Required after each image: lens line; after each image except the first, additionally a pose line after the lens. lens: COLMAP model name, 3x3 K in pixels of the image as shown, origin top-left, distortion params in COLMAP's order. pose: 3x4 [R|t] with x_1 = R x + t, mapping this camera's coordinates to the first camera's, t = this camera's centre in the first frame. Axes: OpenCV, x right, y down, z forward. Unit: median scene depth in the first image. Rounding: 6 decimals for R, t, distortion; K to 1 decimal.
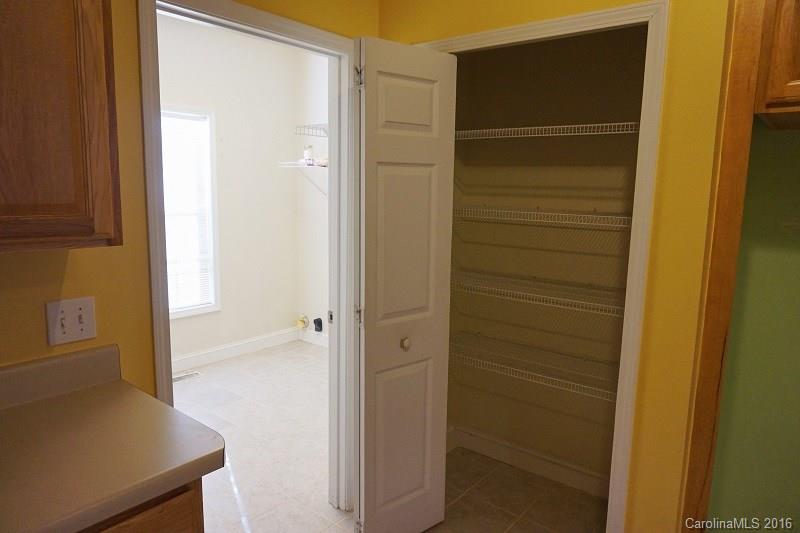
lens RADIAL K [[541.8, 0, 400.0], [0, 541.8, 266.5], [0, 0, 1]] dist [-0.027593, 0.005584]
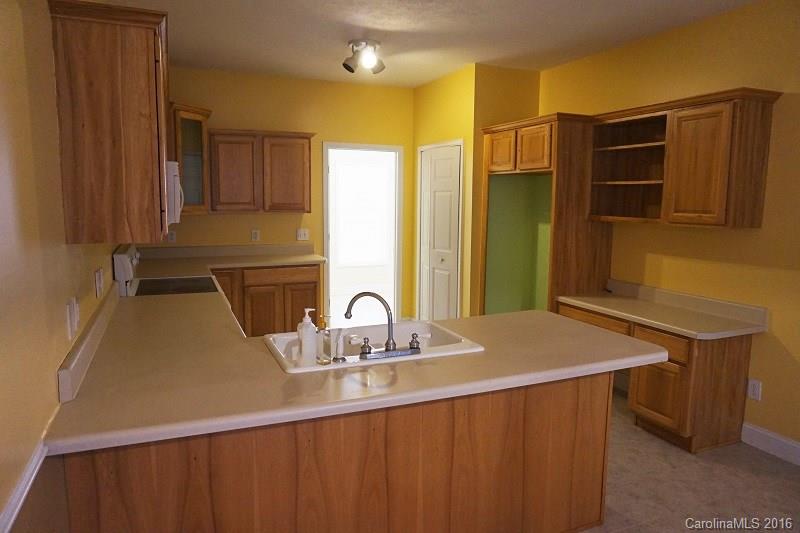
lens RADIAL K [[541.8, 0, 400.0], [0, 541.8, 266.5], [0, 0, 1]] dist [-0.027593, 0.005584]
pose [[0.884931, 0.049032, -0.463134, 2.109584], [-0.065164, 0.997696, -0.018886, 0.414514], [0.461140, 0.046892, 0.886087, -2.446873]]
